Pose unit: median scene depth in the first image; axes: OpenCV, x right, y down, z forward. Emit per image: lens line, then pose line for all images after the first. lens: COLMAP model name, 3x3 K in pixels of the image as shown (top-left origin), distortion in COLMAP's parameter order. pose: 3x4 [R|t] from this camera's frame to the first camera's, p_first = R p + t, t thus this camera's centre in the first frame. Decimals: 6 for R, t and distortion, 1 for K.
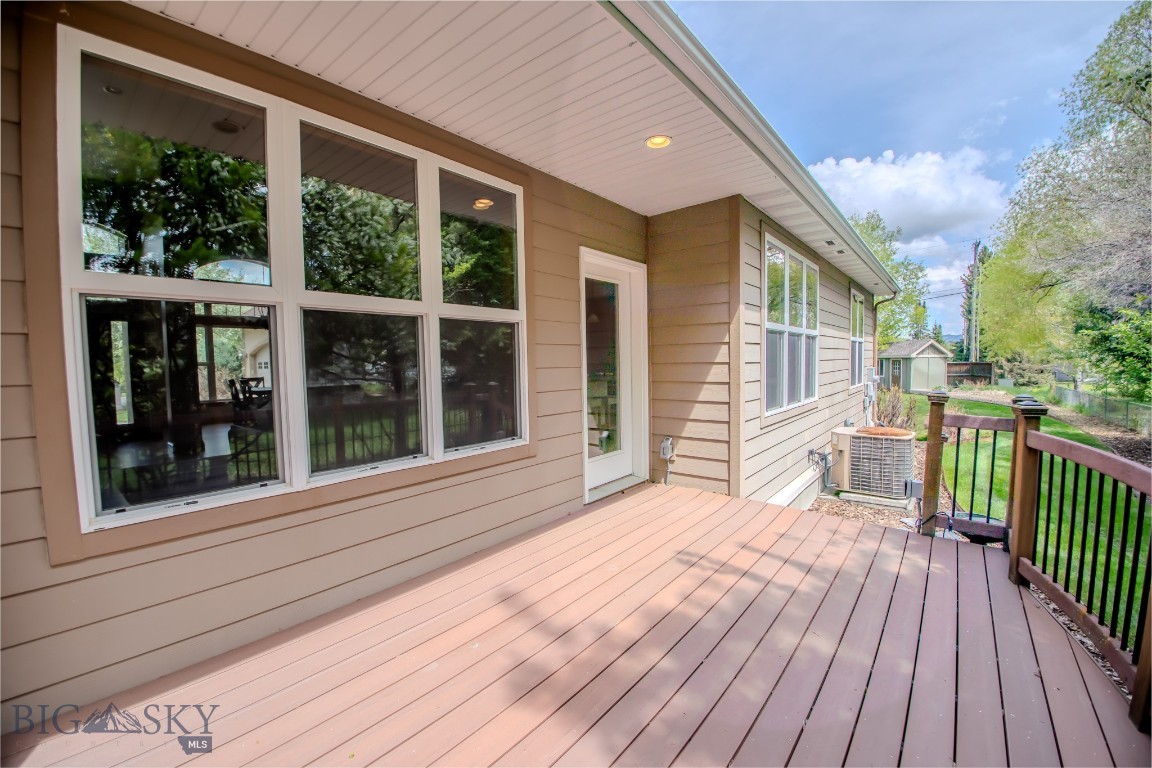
lens RADIAL K [[454.4, 0, 582.2], [0, 454.4, 386.2], [0, 0, 1]] dist [-0.012073, -0.001116]
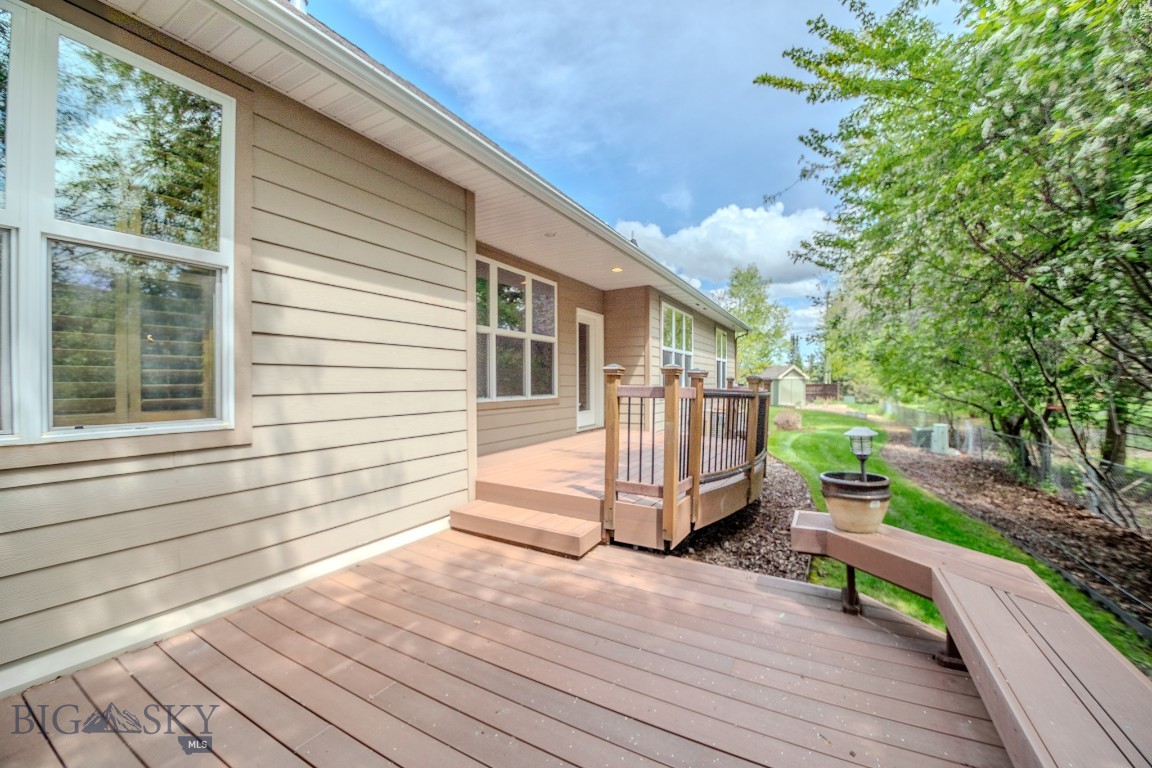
lens RADIAL K [[454.4, 0, 571.9], [0, 454.4, 382.8], [0, 0, 1]] dist [-0.012073, -0.001116]
pose [[0.987154, 0.016719, 0.158897, -0.335575], [-0.007597, 0.998297, -0.057842, 0.152627], [-0.159594, 0.055892, 0.985599, -0.992671]]
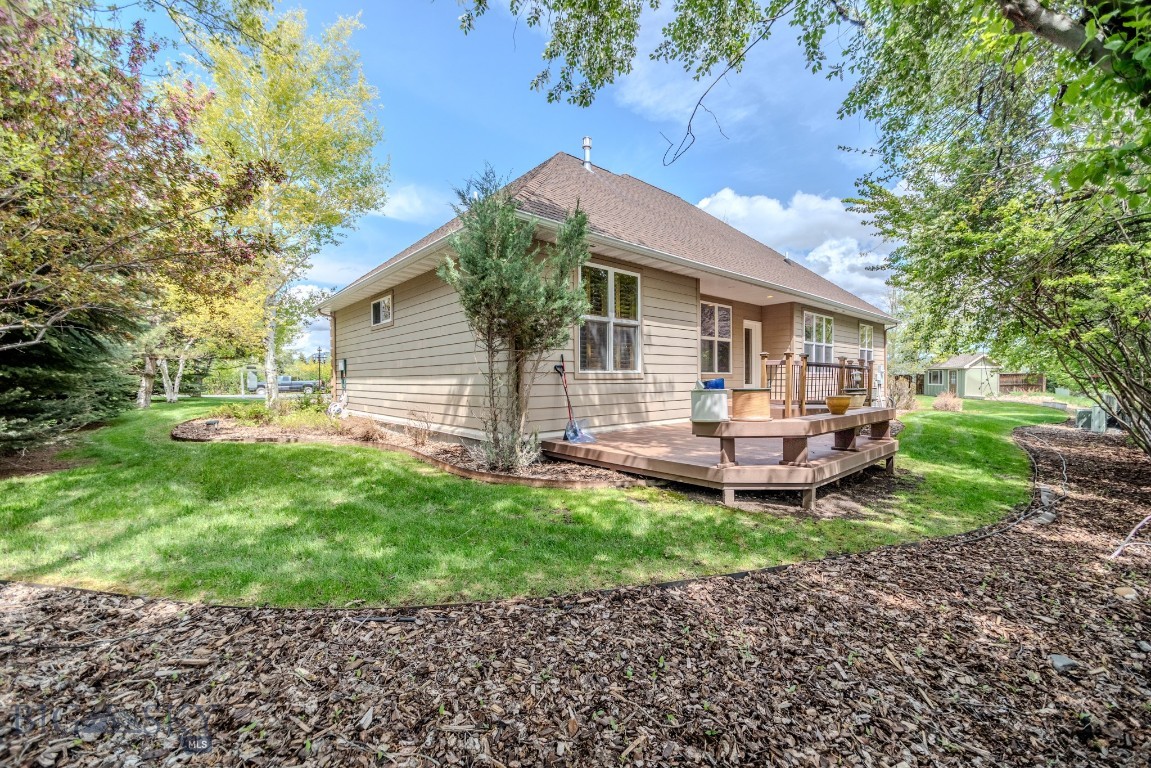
lens RADIAL K [[454.0, 0, 579.6], [0, 454.0, 385.8], [0, 0, 1]] dist [-0.012073, -0.001116]
pose [[0.987700, 0.013511, -0.155777, -0.653865], [-0.019186, 0.999204, -0.034981, 0.319397], [0.155180, 0.037540, 0.987173, -2.425080]]
